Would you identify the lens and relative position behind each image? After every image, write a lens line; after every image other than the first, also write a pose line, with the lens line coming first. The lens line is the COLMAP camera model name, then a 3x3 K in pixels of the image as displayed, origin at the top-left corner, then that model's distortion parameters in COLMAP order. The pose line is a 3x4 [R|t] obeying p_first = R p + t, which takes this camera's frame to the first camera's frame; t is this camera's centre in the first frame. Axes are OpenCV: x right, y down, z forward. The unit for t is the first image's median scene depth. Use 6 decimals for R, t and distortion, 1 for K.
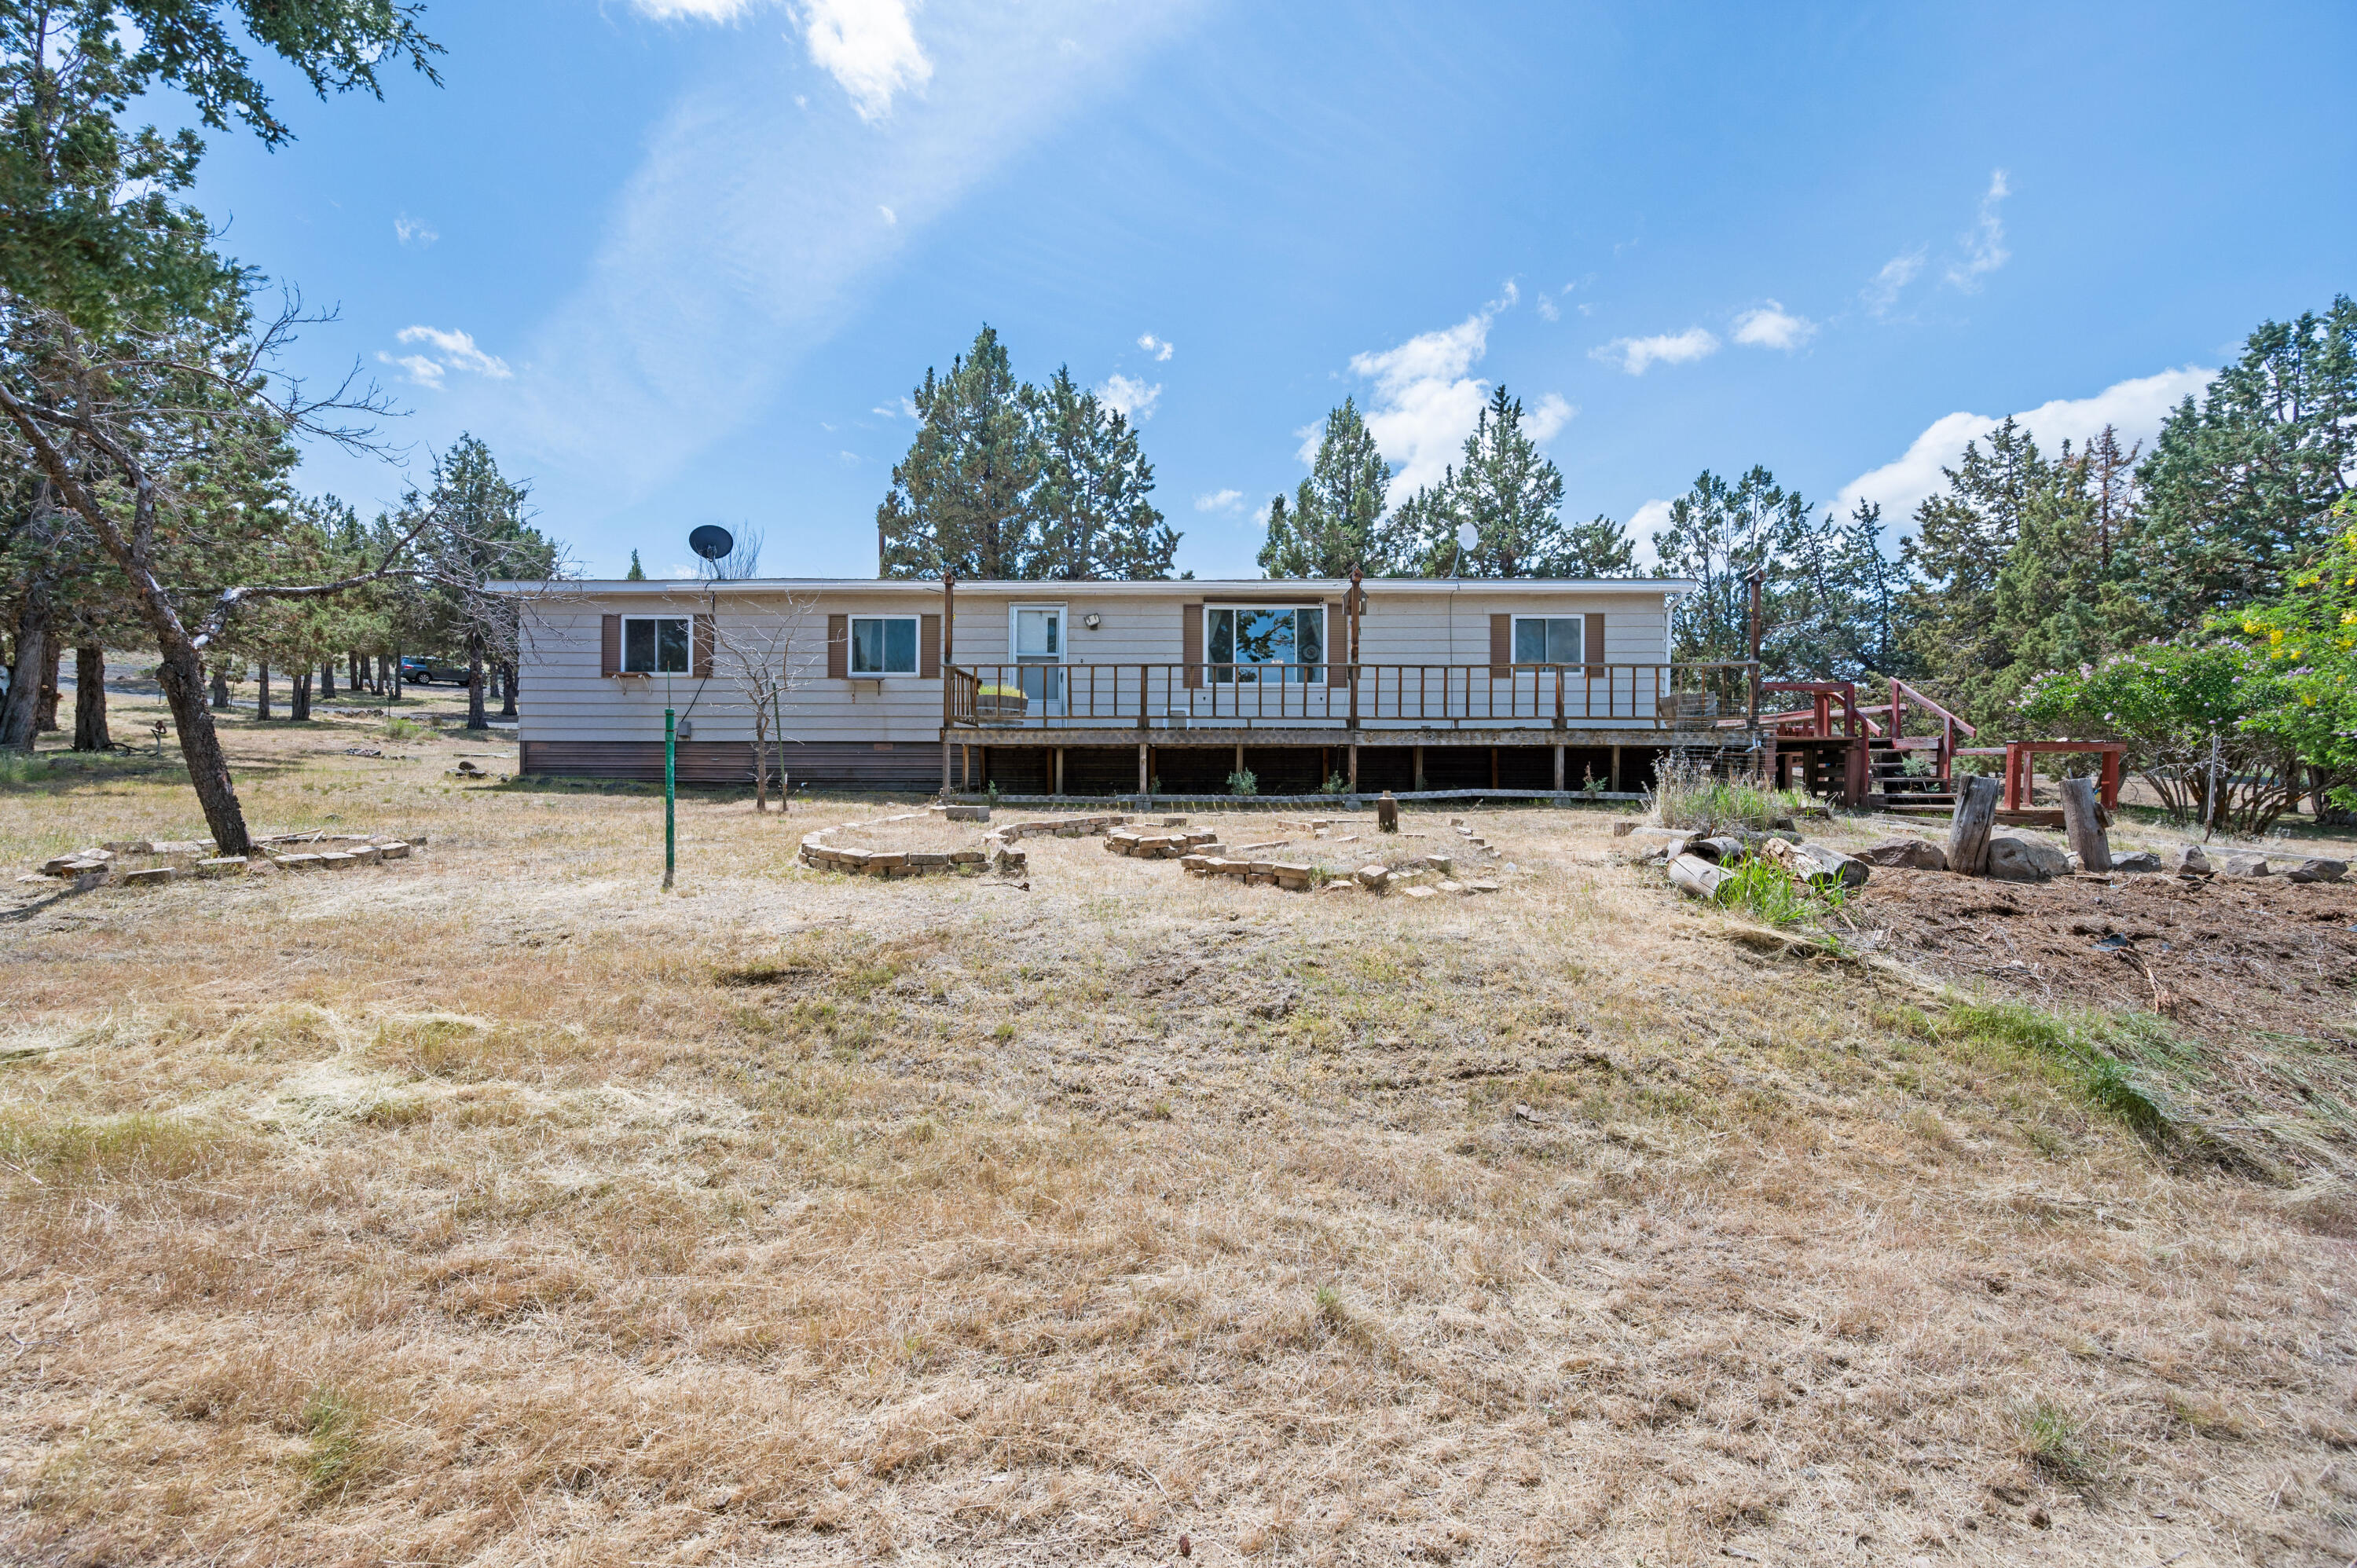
lens RADIAL K [[946.0, 0, 1182.6], [0, 946.0, 780.0], [0, 0, 1]] dist [-0.002148, -0.000082]
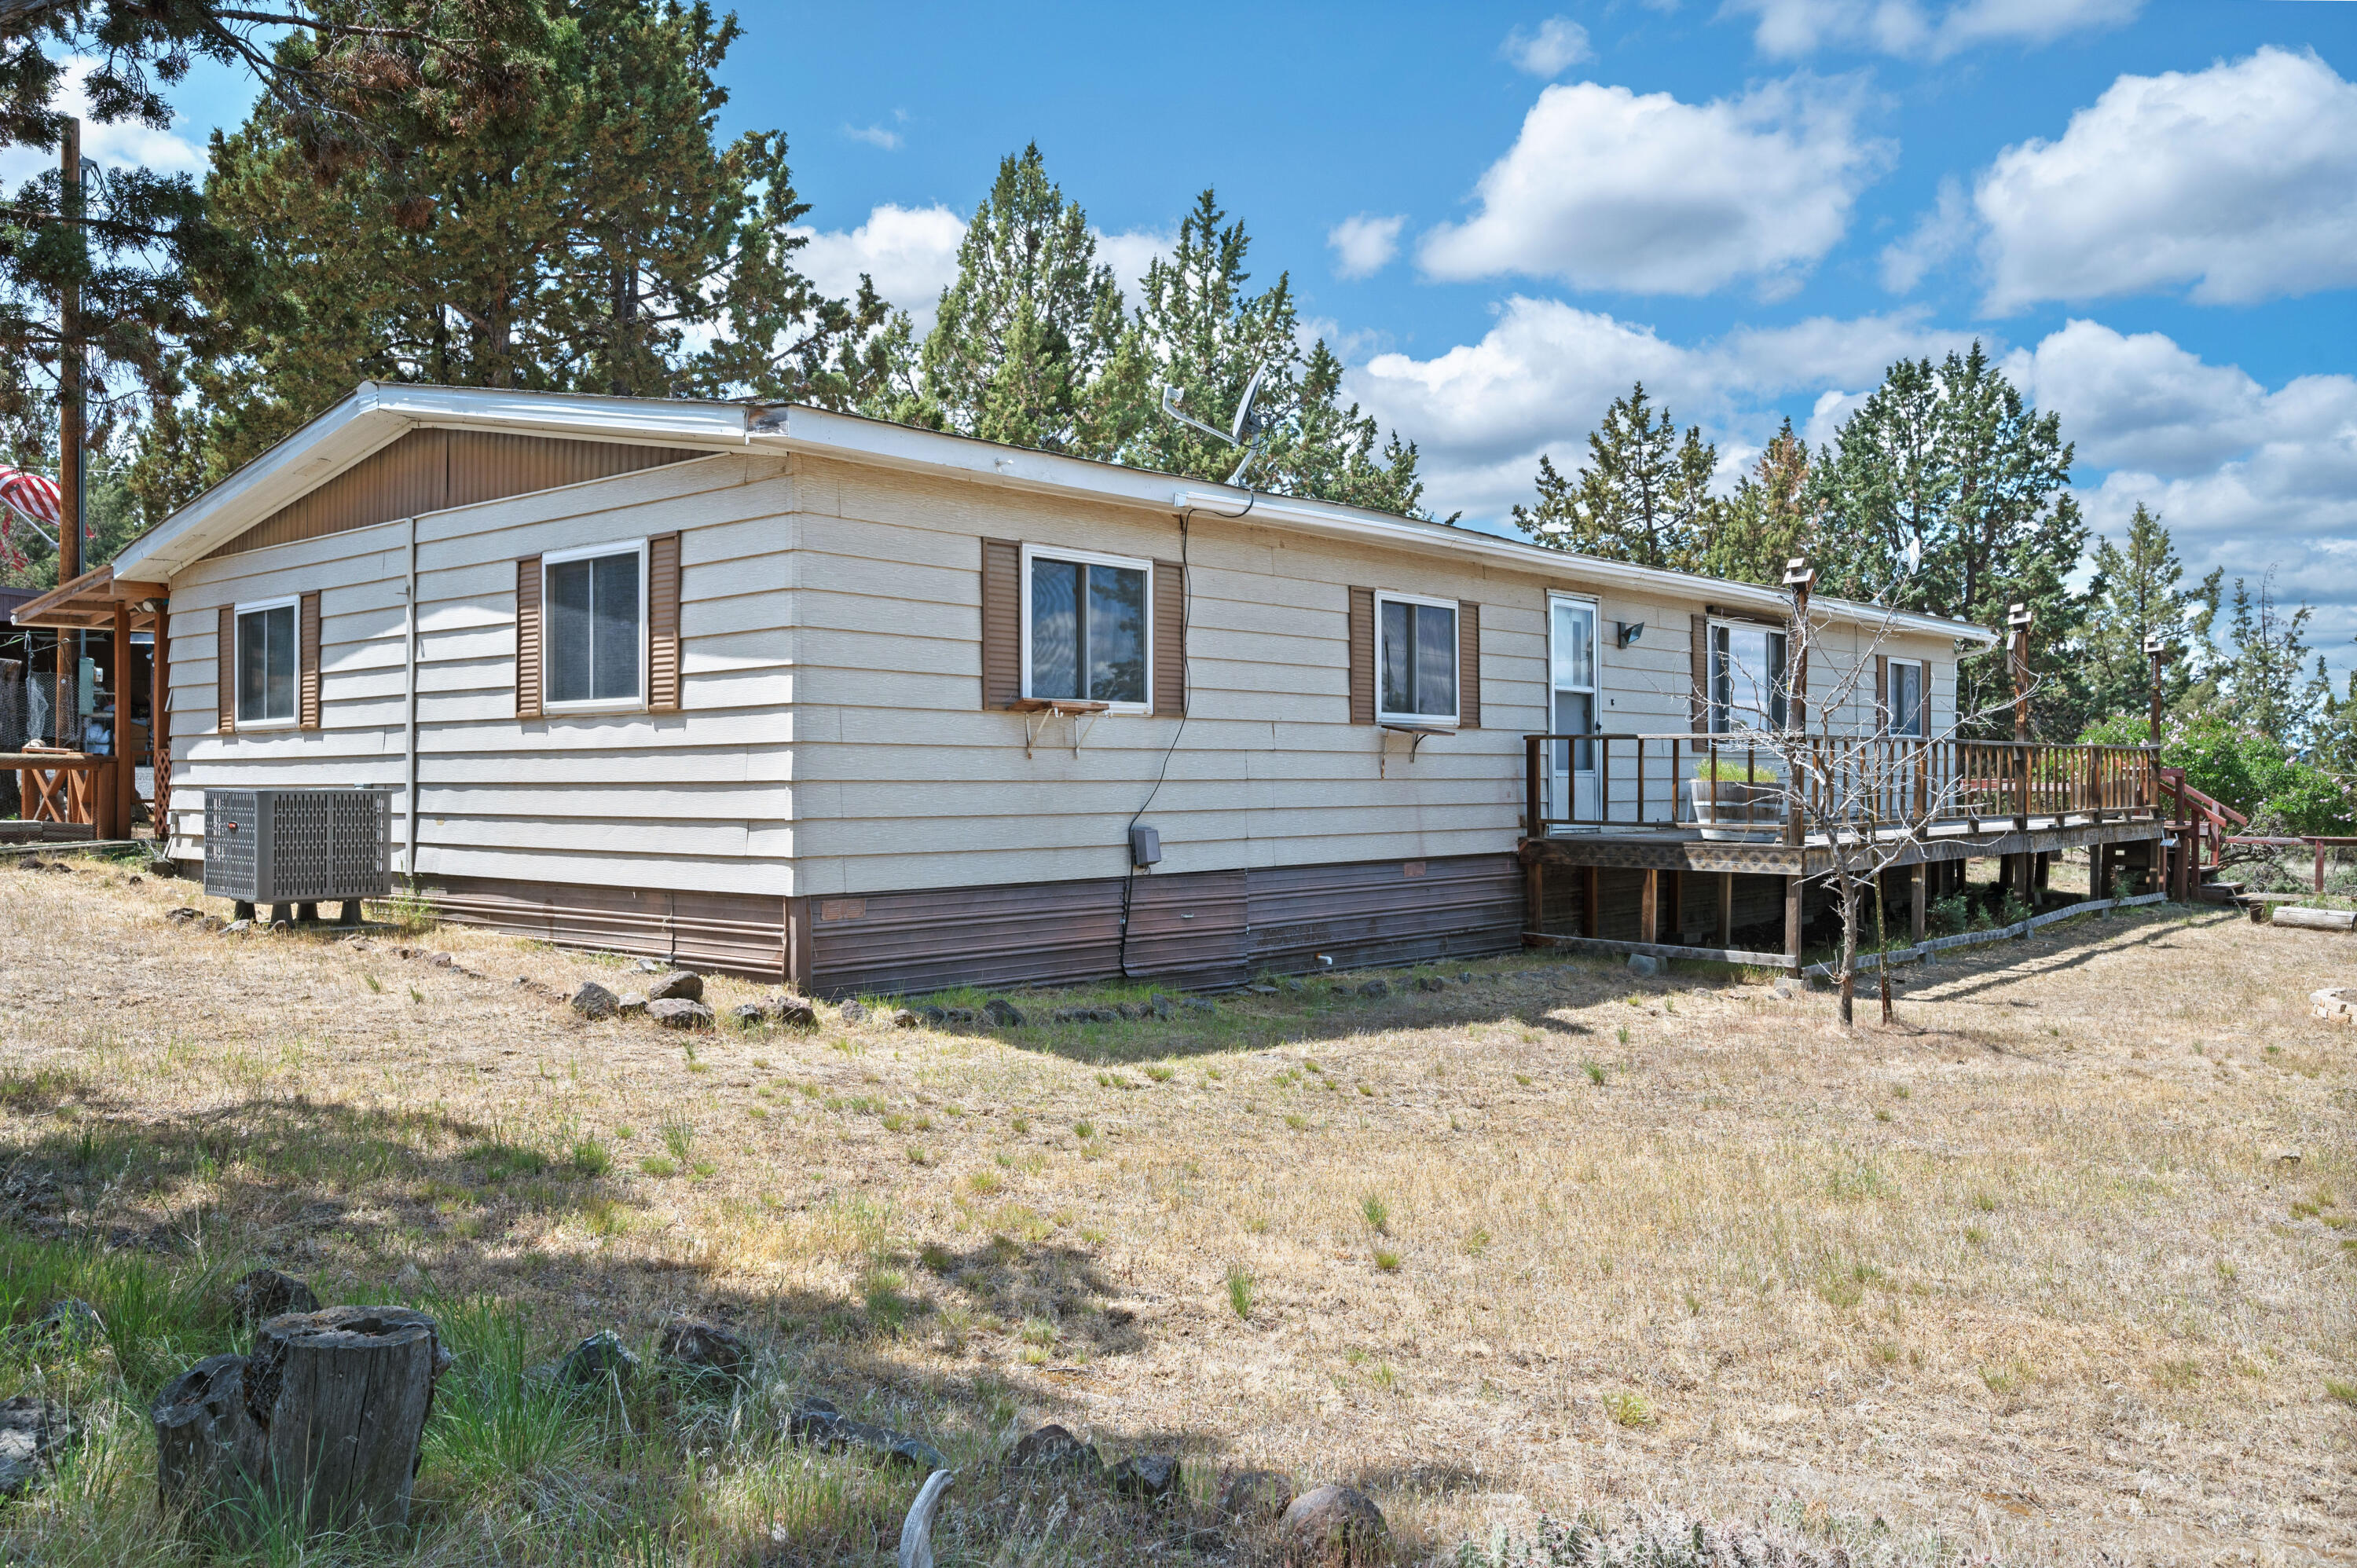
lens RADIAL K [[1827.7, 0, 1180.6], [0, 1827.7, 782.9], [0, 0, 1]] dist [0.001073, 0.000070]
pose [[0.645301, -0.006657, 0.763899, -1.109582], [0.000857, 0.999968, 0.007991, -0.086089], [-0.763928, -0.004502, 0.645286, 0.485604]]
